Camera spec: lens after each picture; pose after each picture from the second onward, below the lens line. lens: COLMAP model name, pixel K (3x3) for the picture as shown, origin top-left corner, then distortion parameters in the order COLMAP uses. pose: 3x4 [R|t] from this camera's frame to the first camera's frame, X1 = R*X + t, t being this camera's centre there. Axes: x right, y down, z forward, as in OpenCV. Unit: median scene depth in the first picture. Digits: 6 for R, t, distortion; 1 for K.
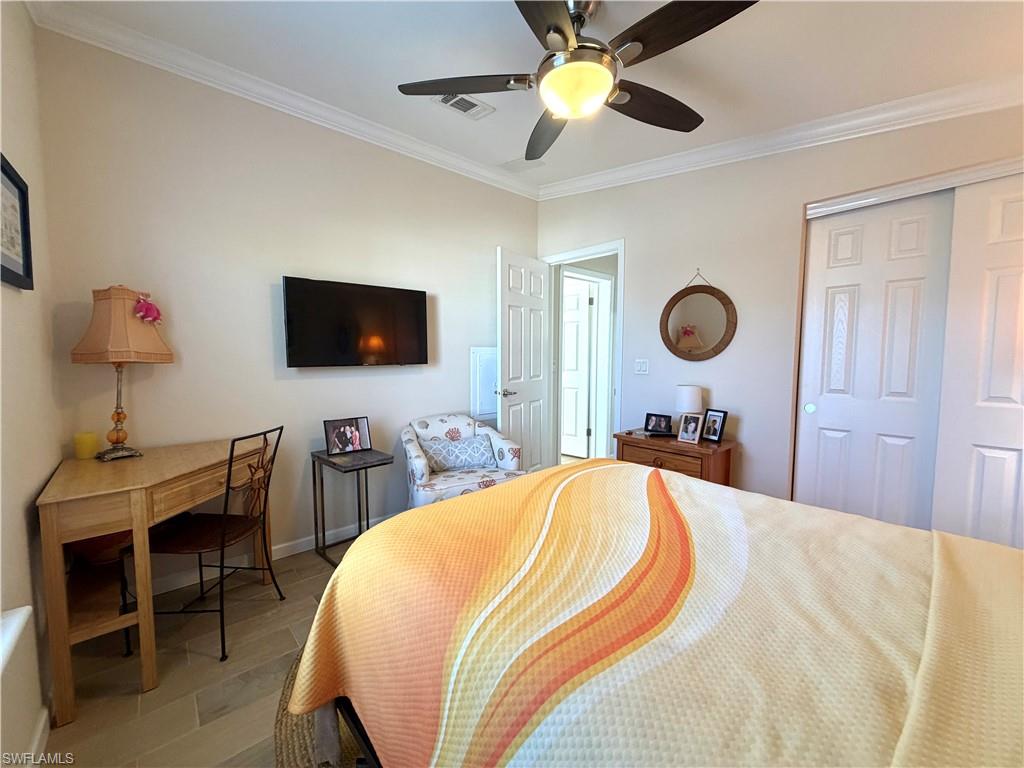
lens RADIAL K [[408.9, 0, 506.6], [0, 408.9, 383.2], [0, 0, 1]] dist [0.000691, -0.000481]
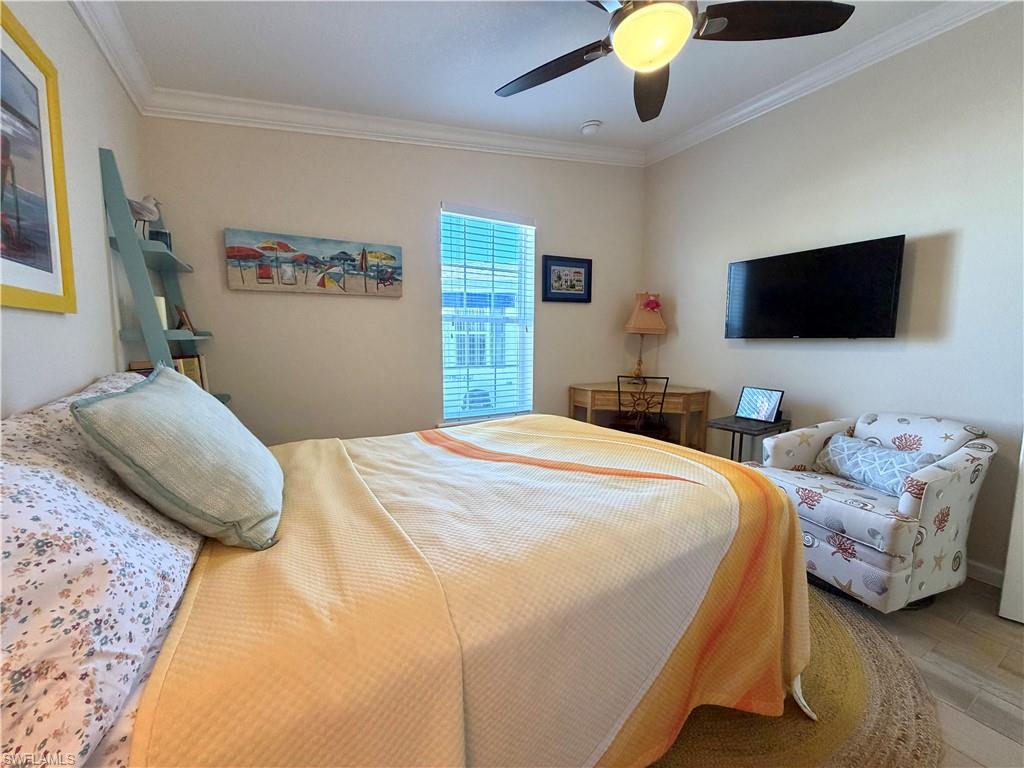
lens RADIAL K [[408.9, 0, 507.6], [0, 408.9, 380.4], [0, 0, 1]] dist [0.000691, -0.000481]
pose [[-0.191817, 0.103845, -0.975921, 1.234585], [-0.066781, 0.990701, 0.118543, -0.023731], [0.979156, 0.087912, -0.183099, 0.912031]]
